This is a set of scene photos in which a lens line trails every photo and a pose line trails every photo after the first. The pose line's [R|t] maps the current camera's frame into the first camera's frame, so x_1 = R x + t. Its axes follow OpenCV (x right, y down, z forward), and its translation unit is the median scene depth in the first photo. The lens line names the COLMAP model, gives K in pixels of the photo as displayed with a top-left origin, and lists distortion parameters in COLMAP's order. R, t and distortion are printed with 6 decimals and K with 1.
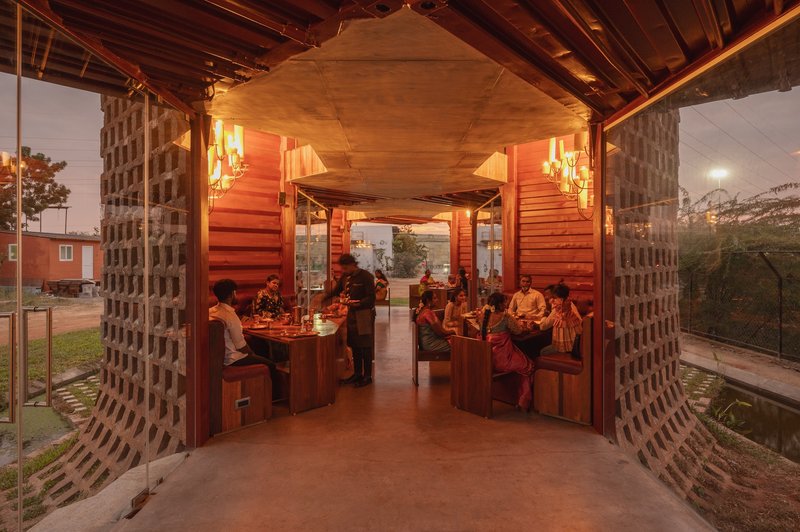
lens RADIAL K [[441.1, 0, 401.9], [0, 441.1, 266.8], [0, 0, 1]] dist [0.005399, 0.000759]
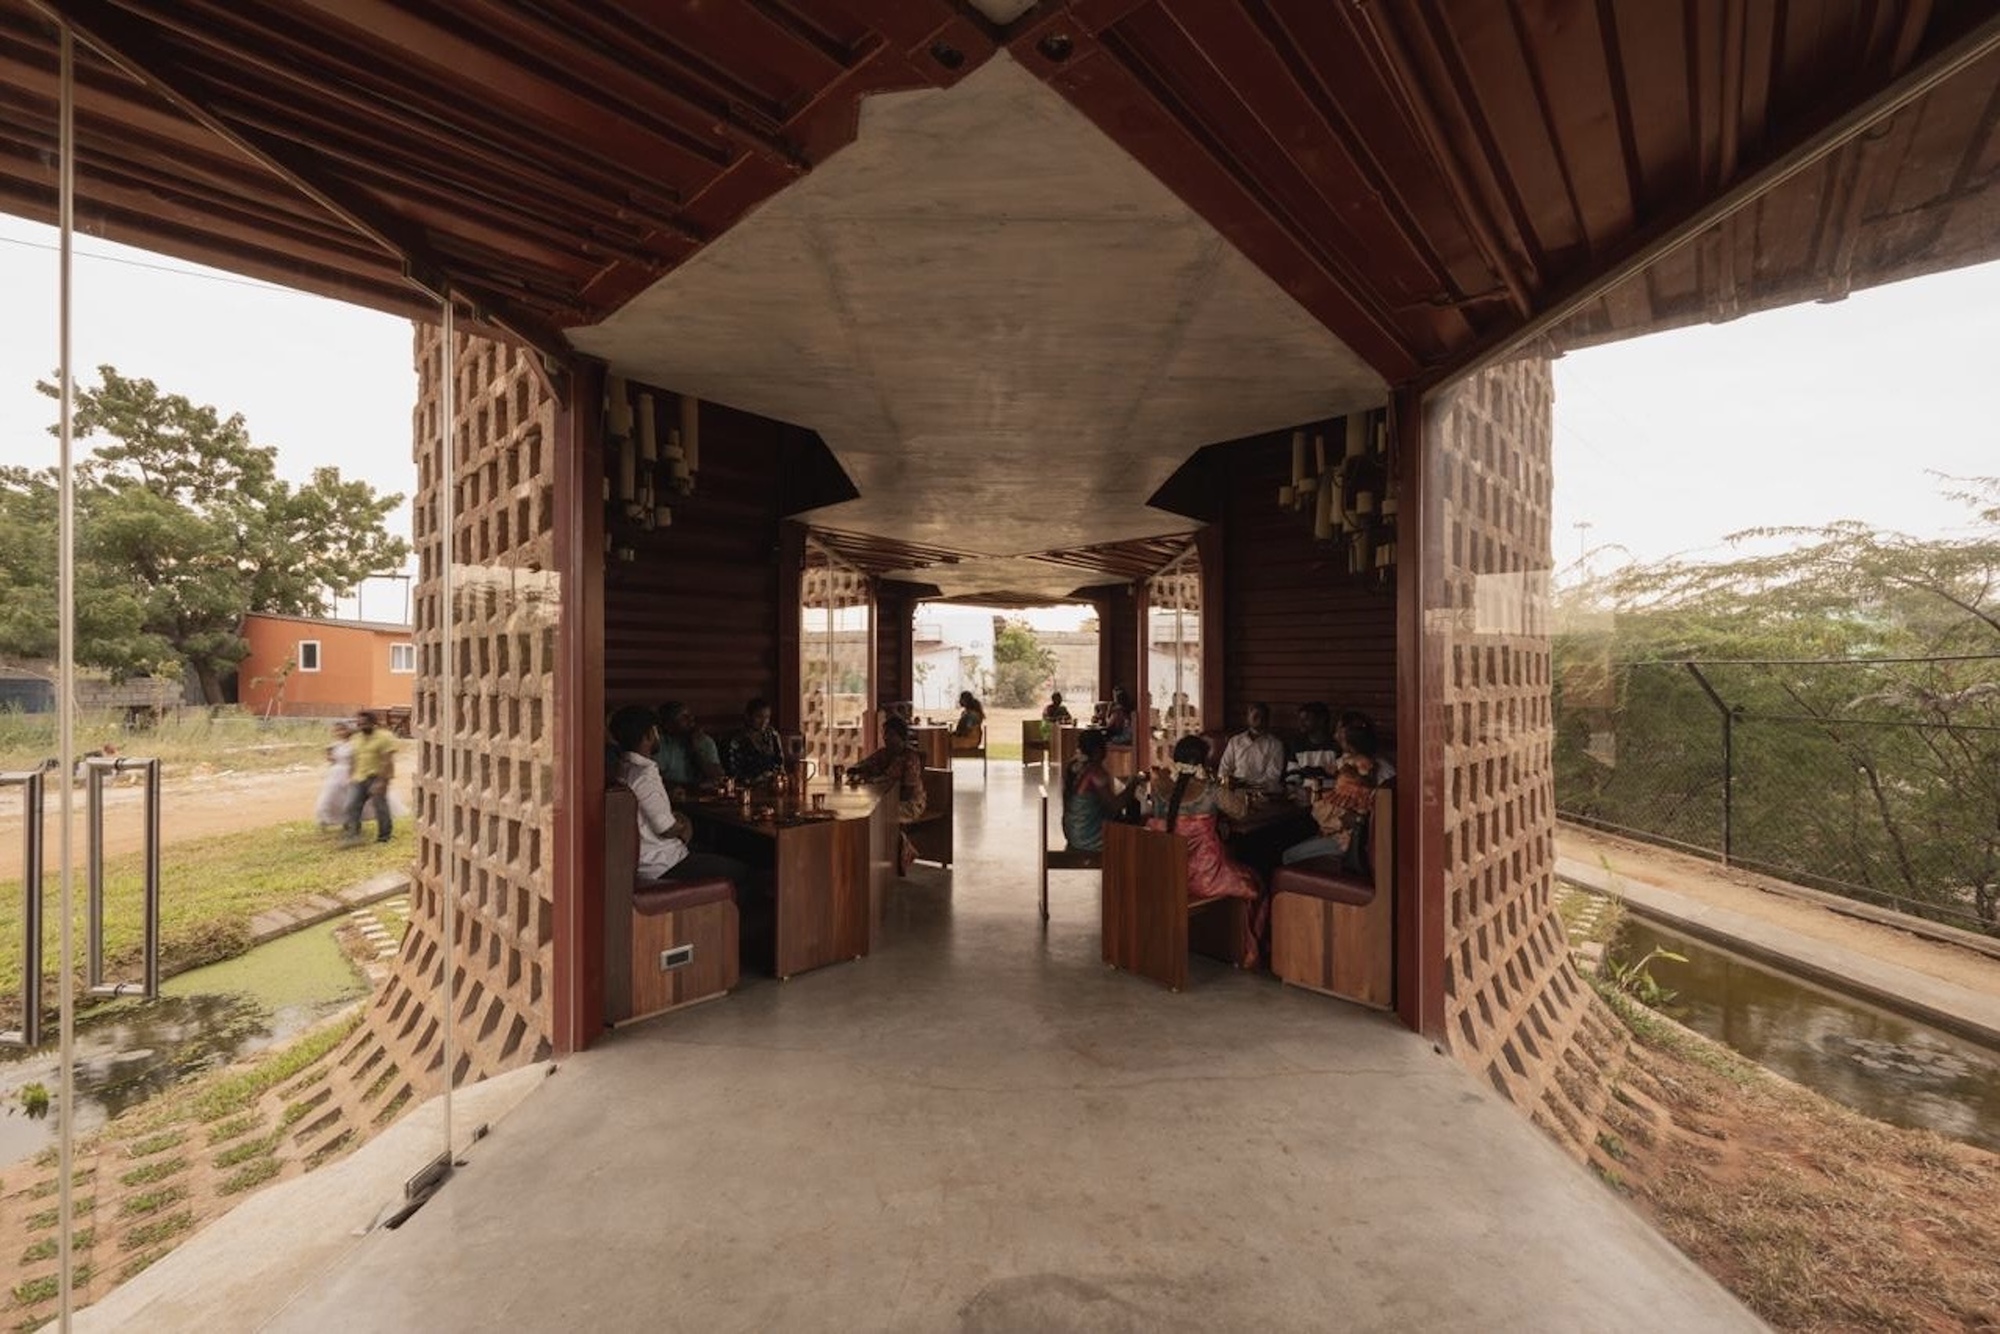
lens RADIAL K [[776.1, 0, 979.3], [0, 776.1, 659.0], [0, 0, 1]] dist [-0.002683, -0.000180]
pose [[0.999133, 0.003994, -0.041439, 0.007838], [-0.005611, 0.999224, -0.038976, 0.007457], [0.041251, 0.039175, 0.998381, 0.114822]]
